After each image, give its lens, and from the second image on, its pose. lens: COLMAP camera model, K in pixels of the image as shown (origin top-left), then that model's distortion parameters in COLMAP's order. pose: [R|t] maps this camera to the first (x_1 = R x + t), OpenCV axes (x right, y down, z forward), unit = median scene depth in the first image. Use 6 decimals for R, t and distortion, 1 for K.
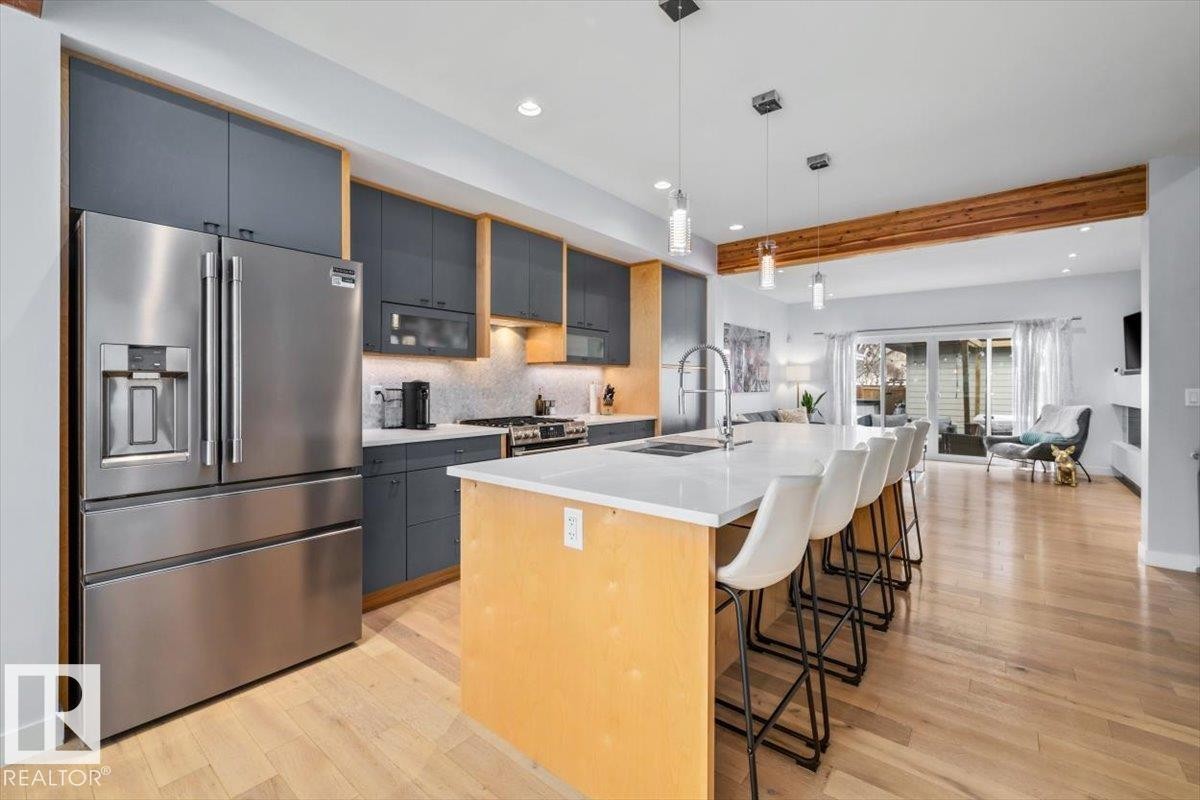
lens RADIAL K [[500.9, 0, 603.6], [0, 500.9, 389.3], [0, 0, 1]] dist [0.001360, 0.000211]
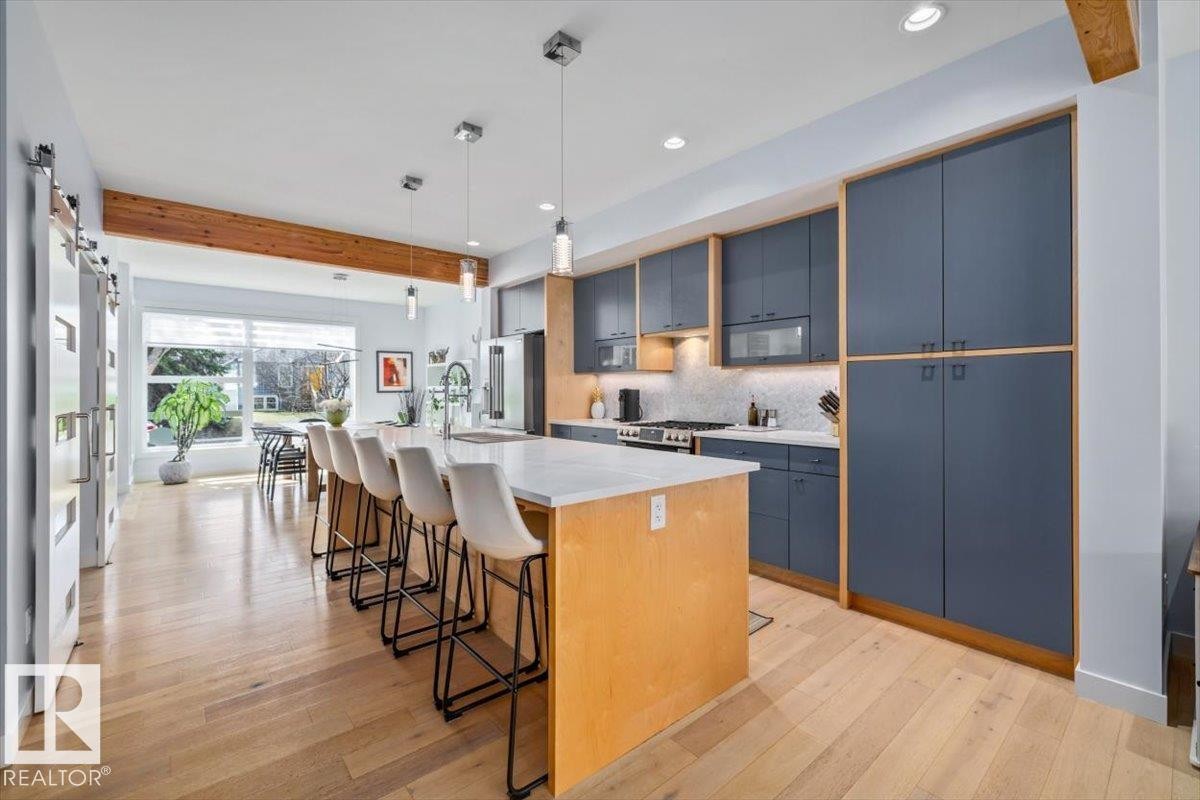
lens RADIAL K [[500.9, 0, 595.7], [0, 500.9, 389.1], [0, 0, 1]] dist [0.001360, 0.000211]
pose [[-0.199856, -0.007394, -0.979797, 0.804702], [-0.011908, 0.999916, -0.005117, -0.004994], [0.979753, 0.010644, -0.199927, 0.907762]]
